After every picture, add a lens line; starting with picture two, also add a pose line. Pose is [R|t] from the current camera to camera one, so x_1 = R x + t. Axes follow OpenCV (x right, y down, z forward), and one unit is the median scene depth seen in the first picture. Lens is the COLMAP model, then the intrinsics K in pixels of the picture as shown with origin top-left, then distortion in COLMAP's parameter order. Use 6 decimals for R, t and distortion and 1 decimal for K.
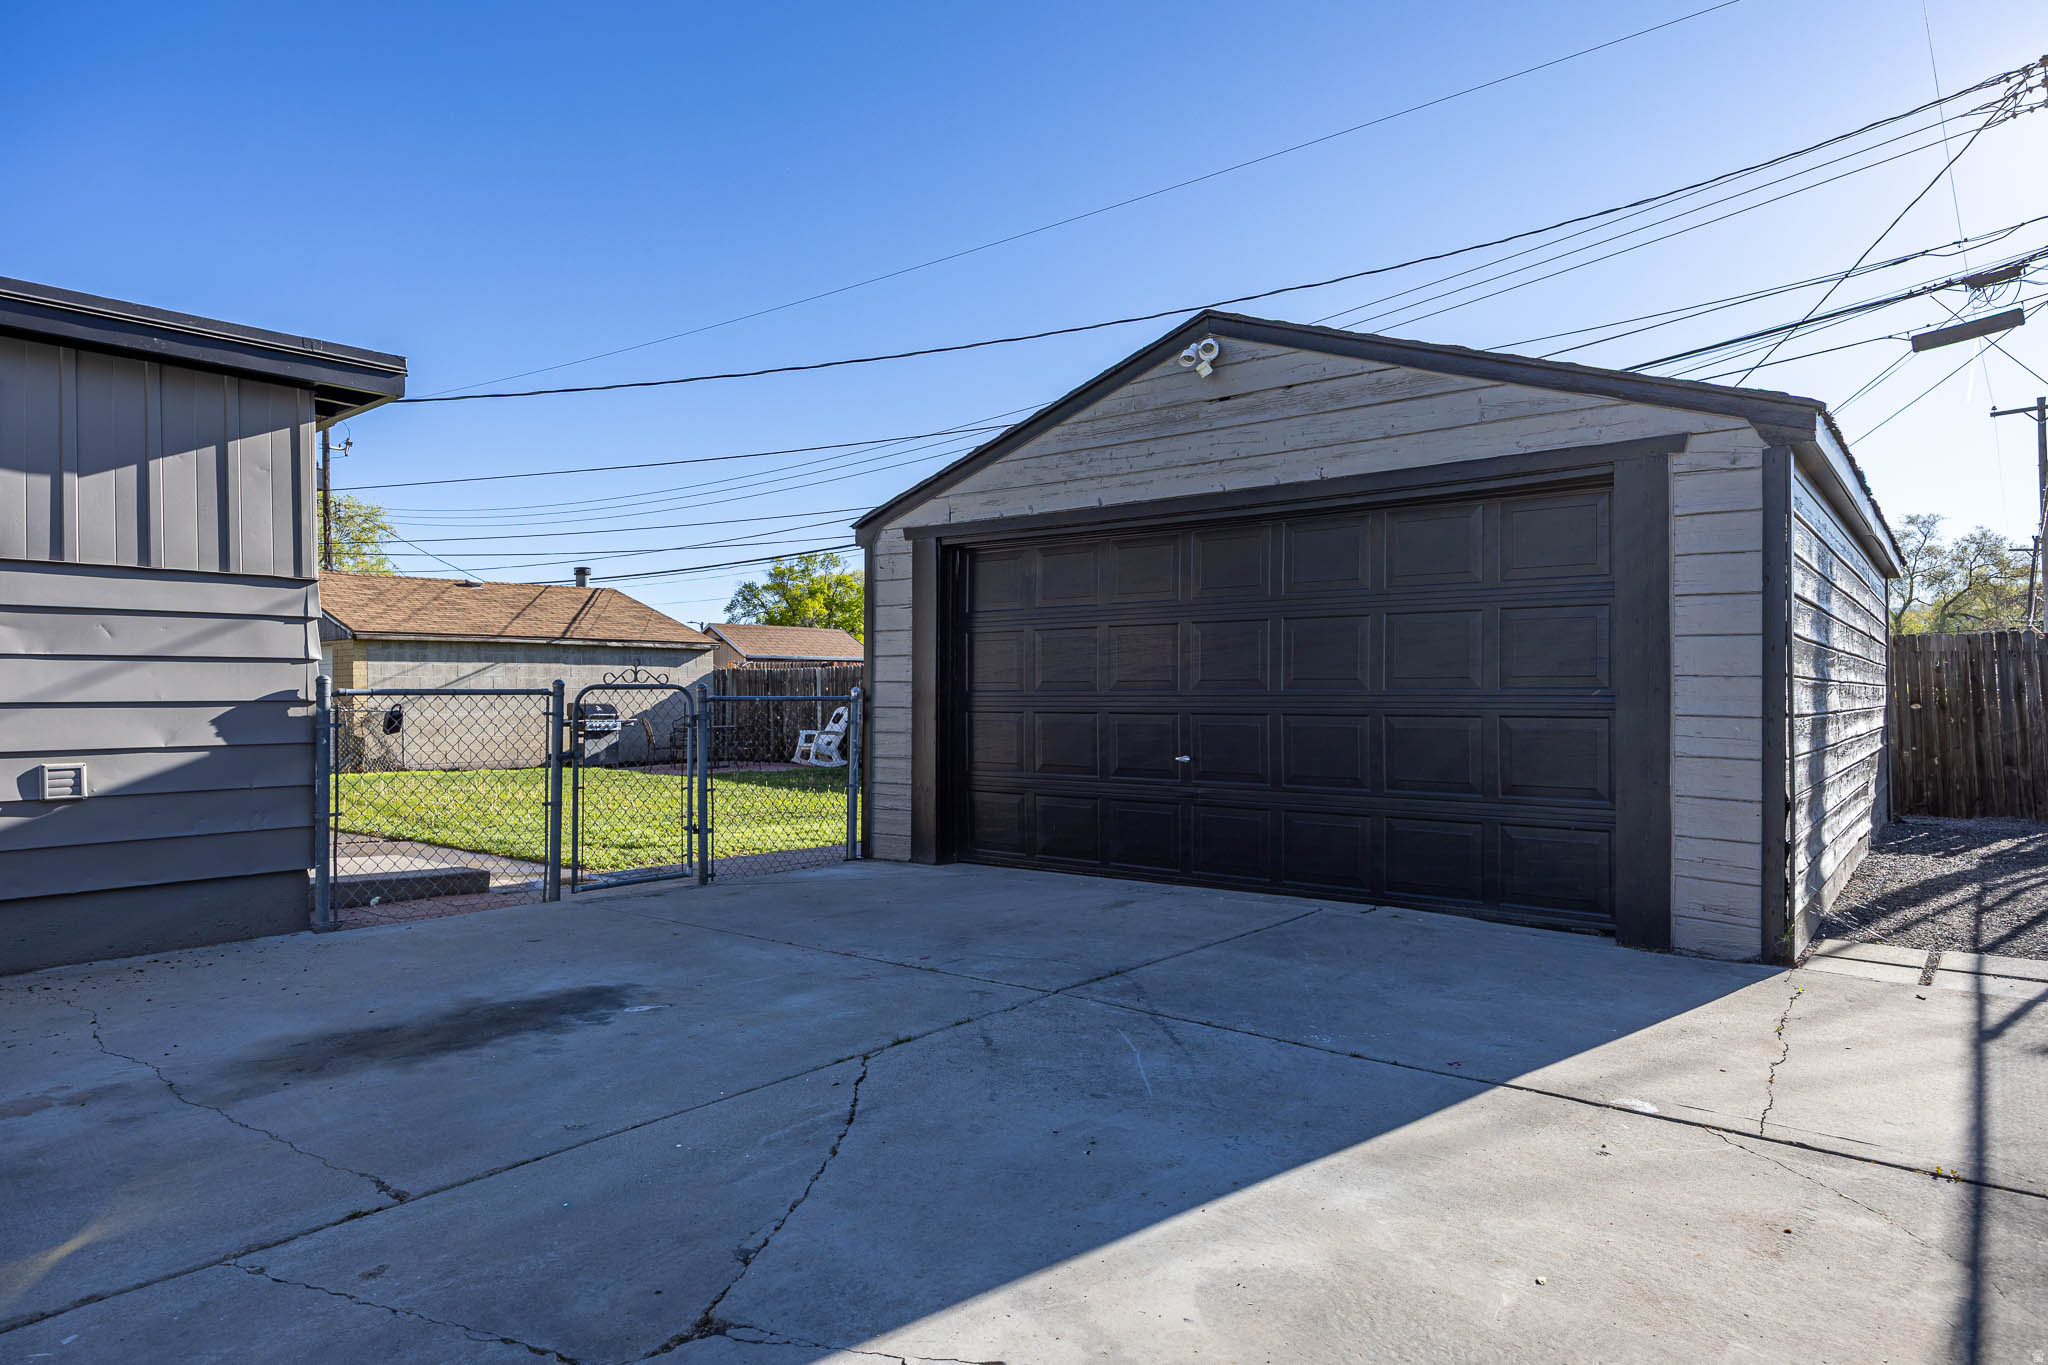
lens RADIAL K [[1201.8, 0, 1024.9], [0, 1201.8, 698.4], [0, 0, 1]] dist [-0.008091, -0.000389]
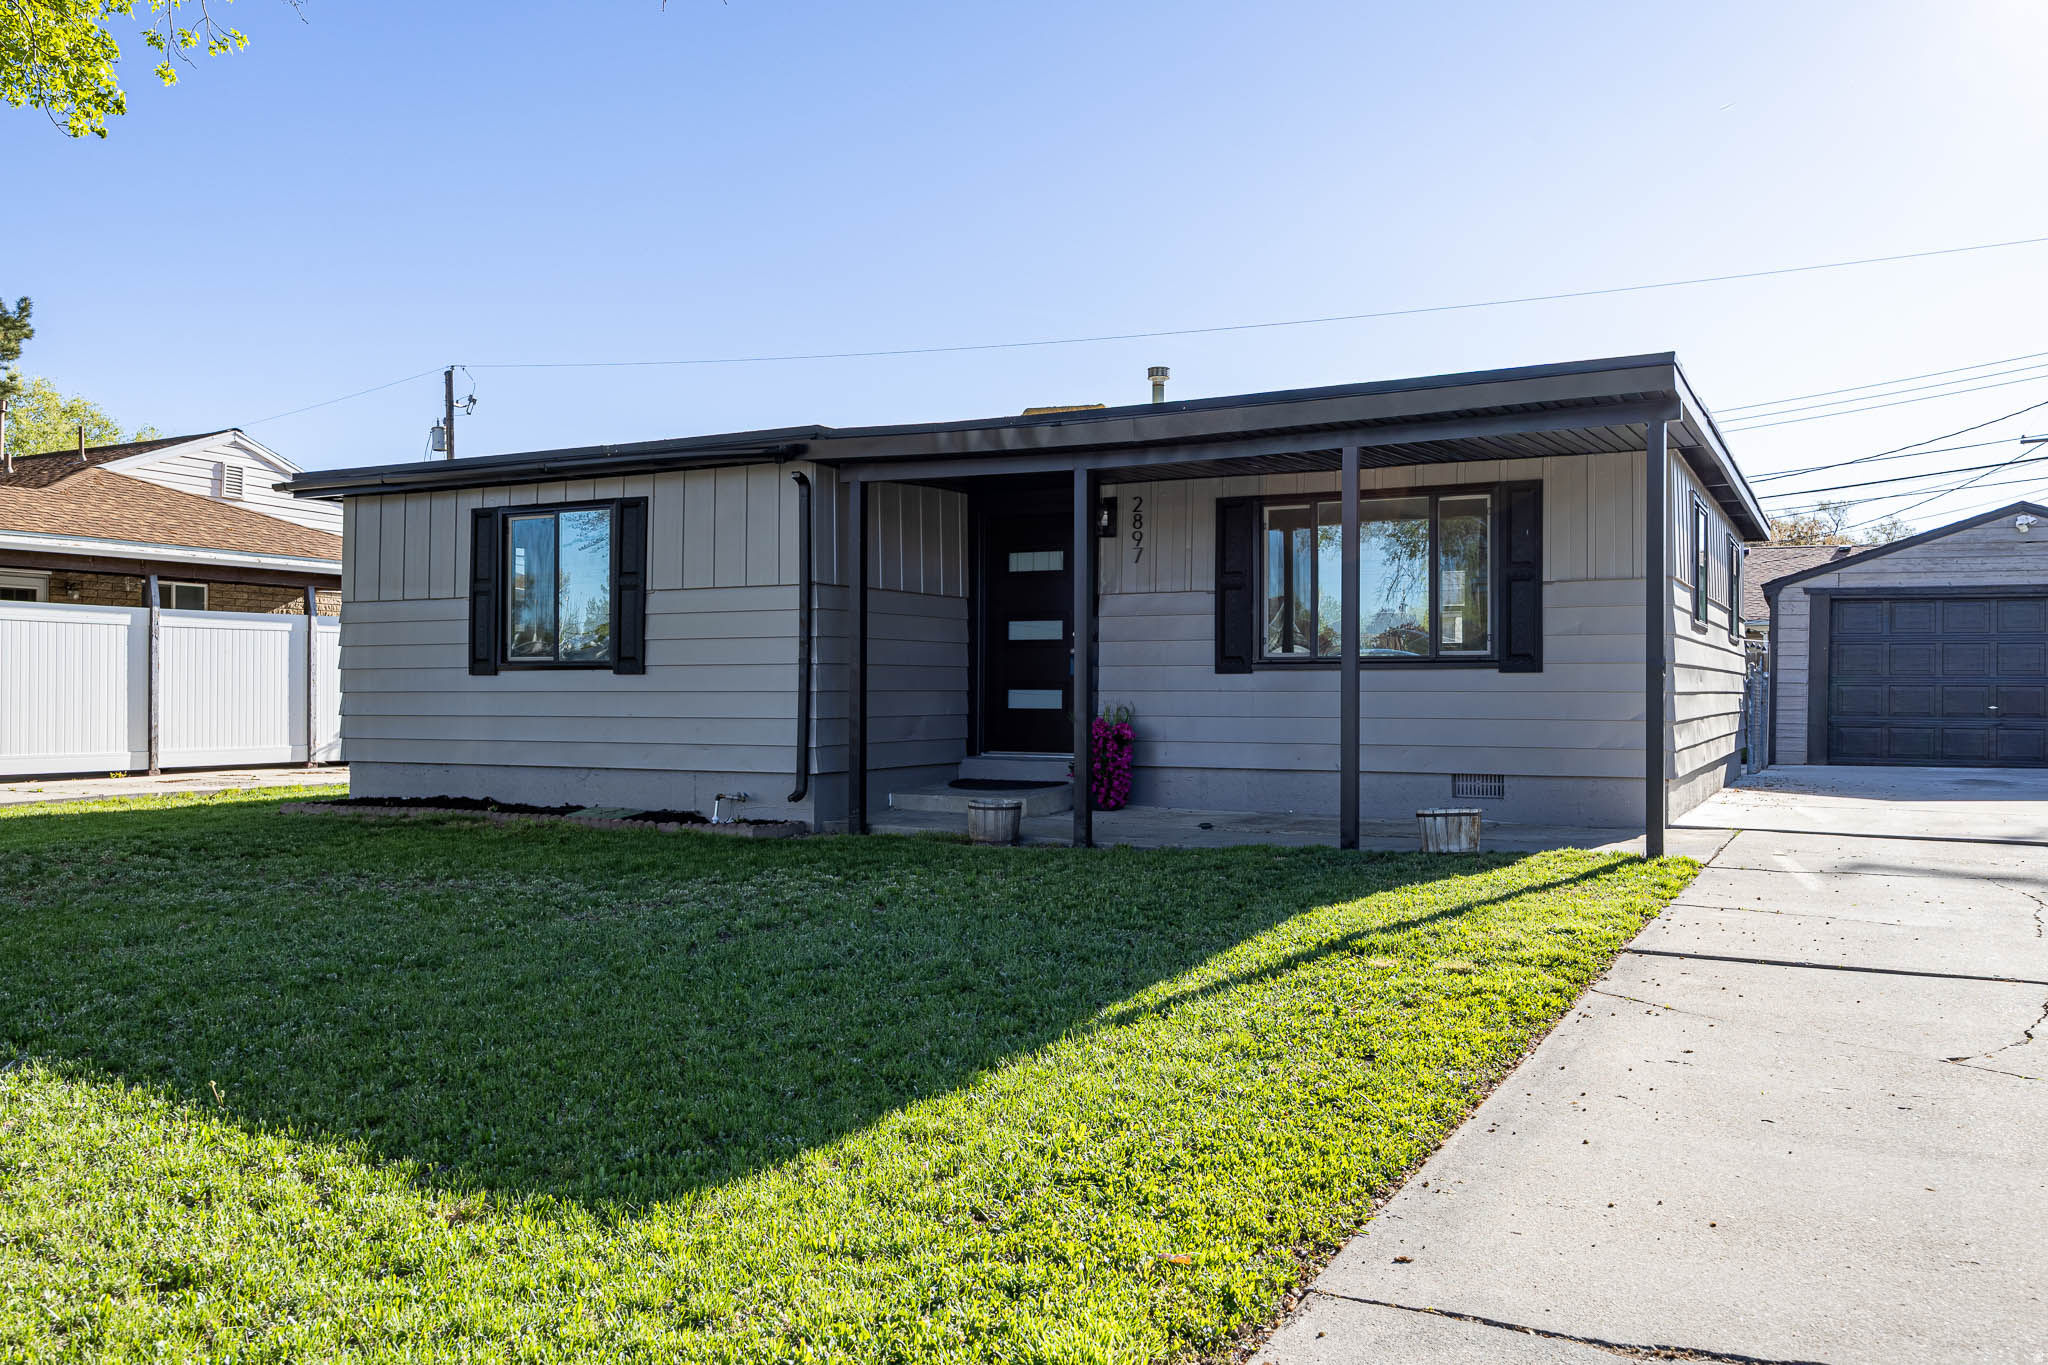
lens RADIAL K [[1580.5, 0, 1019.0], [0, 1580.5, 687.9], [0, 0, 1]] dist [0.000238, -0.001902]
pose [[0.979342, 0.009261, 0.201998, -0.695684], [-0.008499, 0.999953, -0.004639, 0.014288], [-0.202032, 0.002826, 0.979375, -0.454333]]
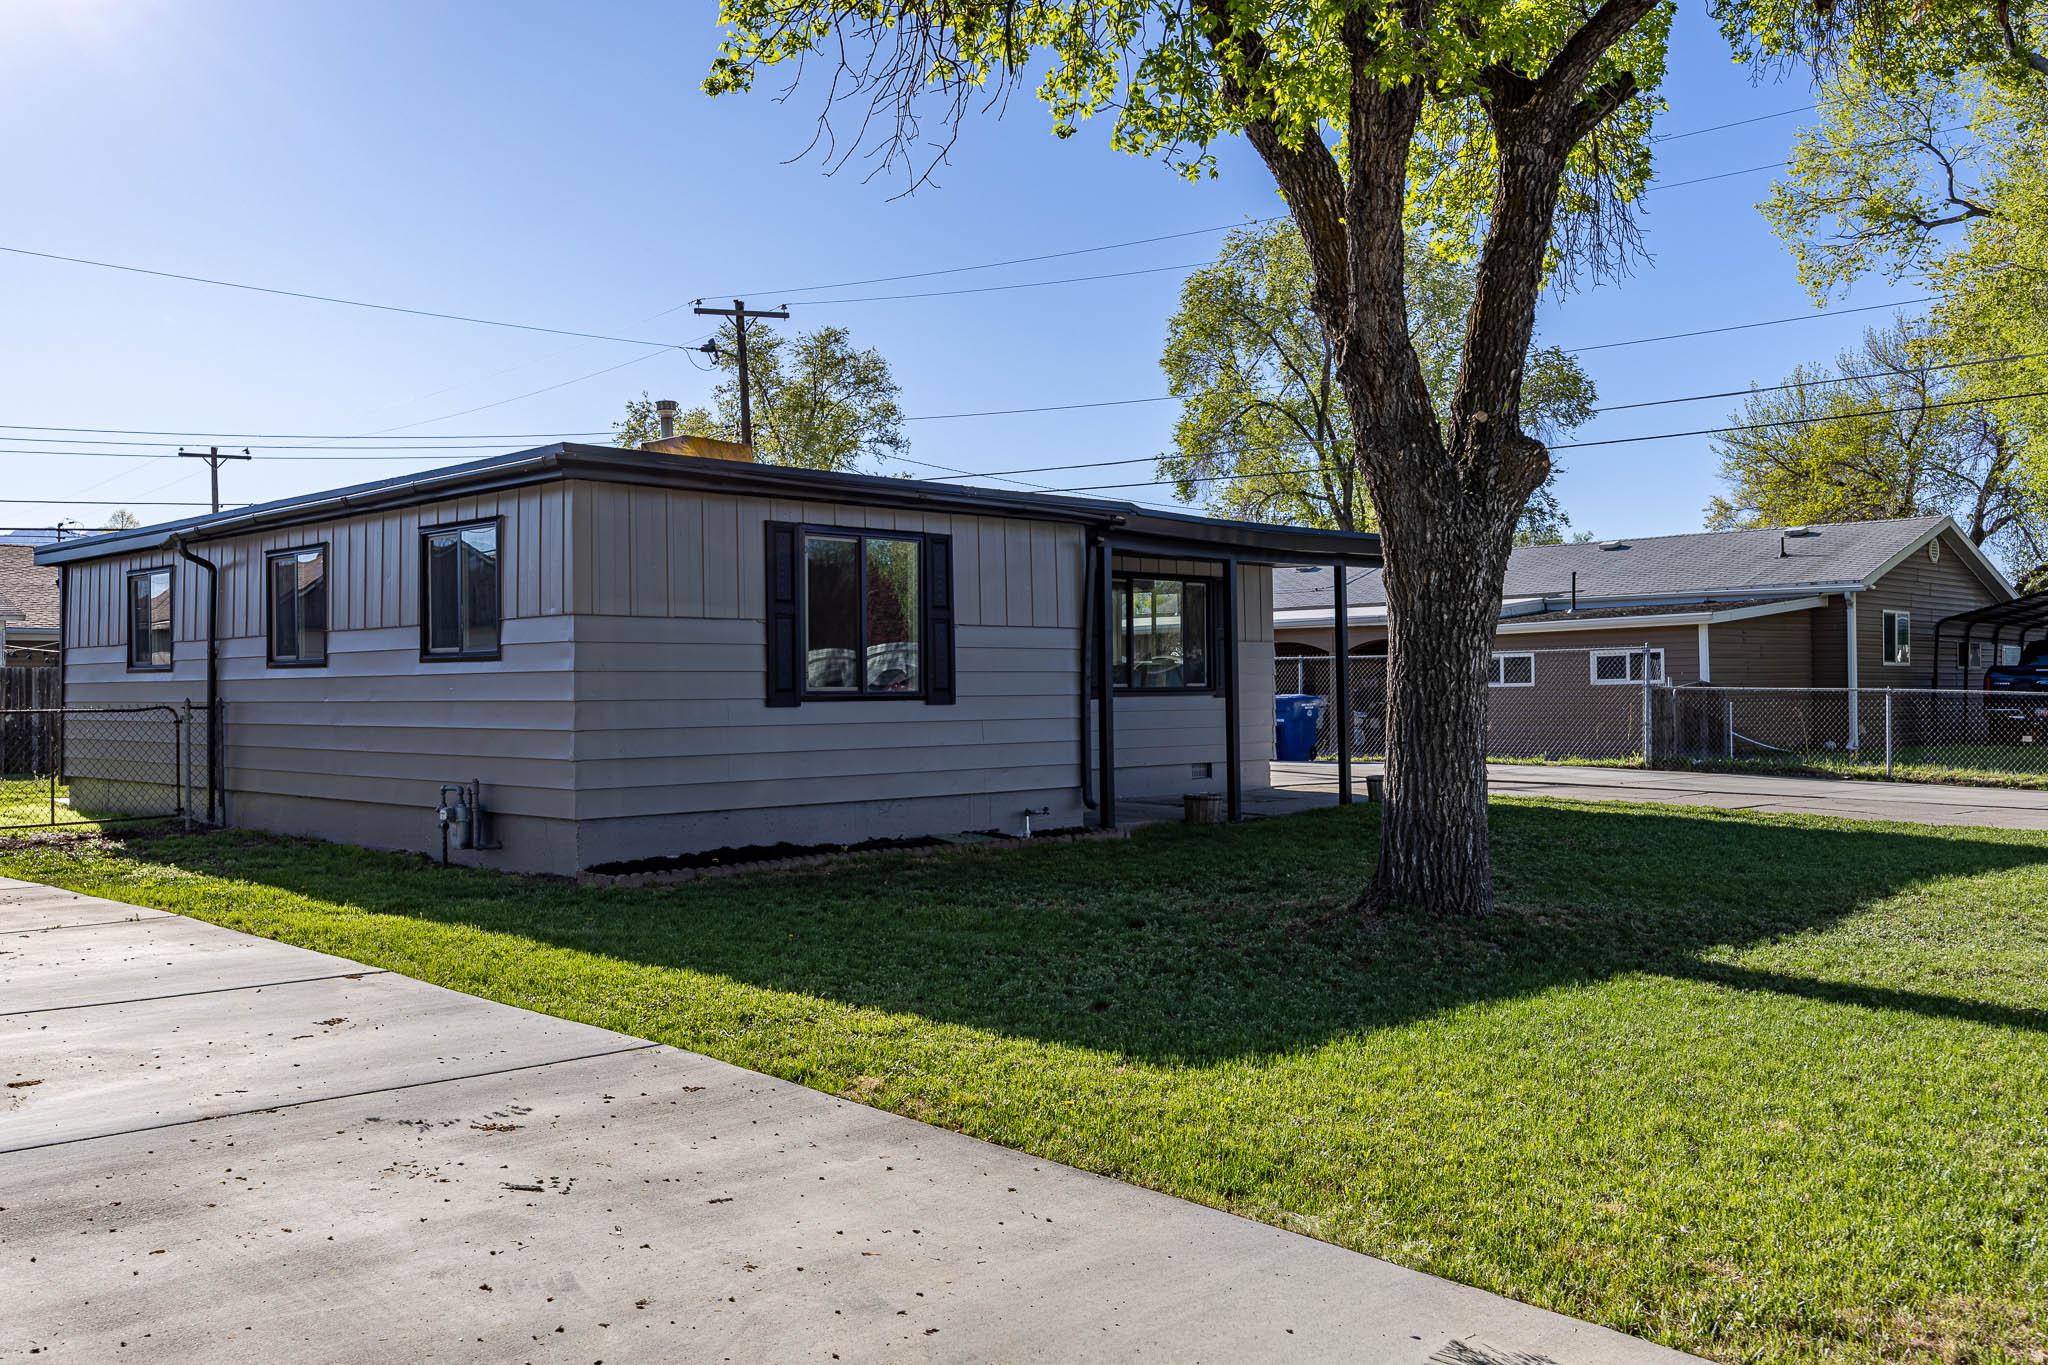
lens RADIAL K [[1714.5, 0, 1022.9], [0, 1714.5, 672.4], [0, 0, 1]] dist [-0.004159, -0.000111]
pose [[0.099579, 0.007484, 0.995002, -1.374909], [0.000575, 0.999971, -0.007578, 0.000398], [-0.995030, 0.001327, 0.099571, 0.053565]]
